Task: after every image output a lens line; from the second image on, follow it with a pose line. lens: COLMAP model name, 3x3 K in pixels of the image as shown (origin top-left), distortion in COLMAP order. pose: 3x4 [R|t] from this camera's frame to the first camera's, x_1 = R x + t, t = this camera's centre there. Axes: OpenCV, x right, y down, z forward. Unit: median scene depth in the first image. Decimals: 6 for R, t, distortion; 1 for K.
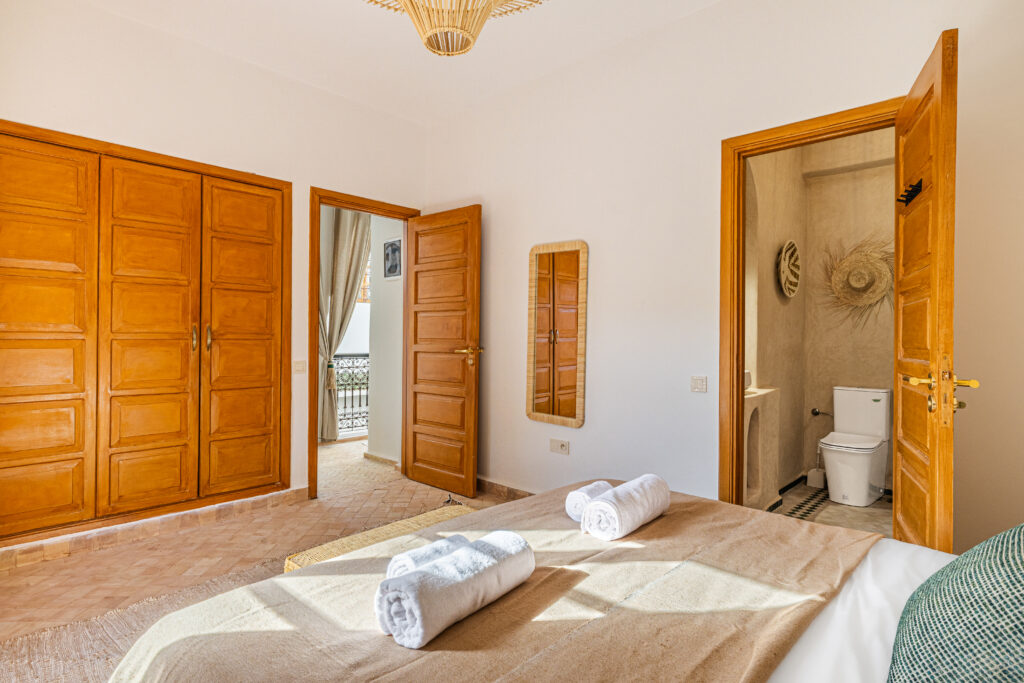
lens RADIAL K [[536.2, 0, 505.6], [0, 536.2, 336.7], [0, 0, 1]] dist [0.001495, -0.002371]
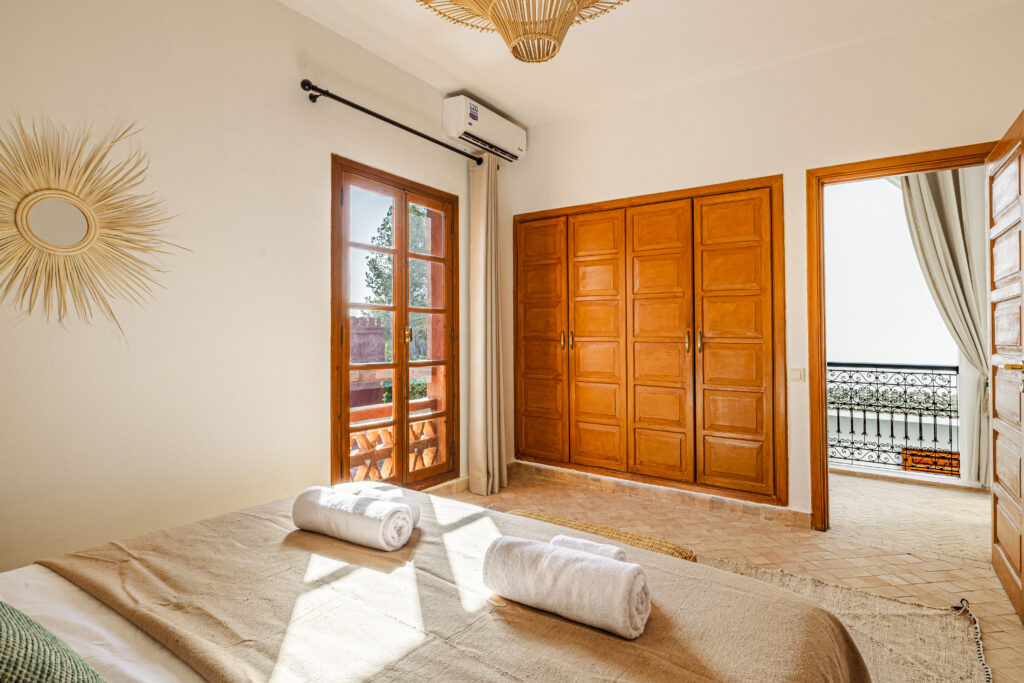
lens RADIAL K [[536.2, 0, 513.8], [0, 536.2, 340.2], [0, 0, 1]] dist [0.001495, -0.002371]
pose [[0.144532, 0.002437, -0.989497, 0.492651], [-0.012233, 0.999925, 0.000675, 0.002802], [0.989425, 0.012007, 0.144551, 0.453737]]
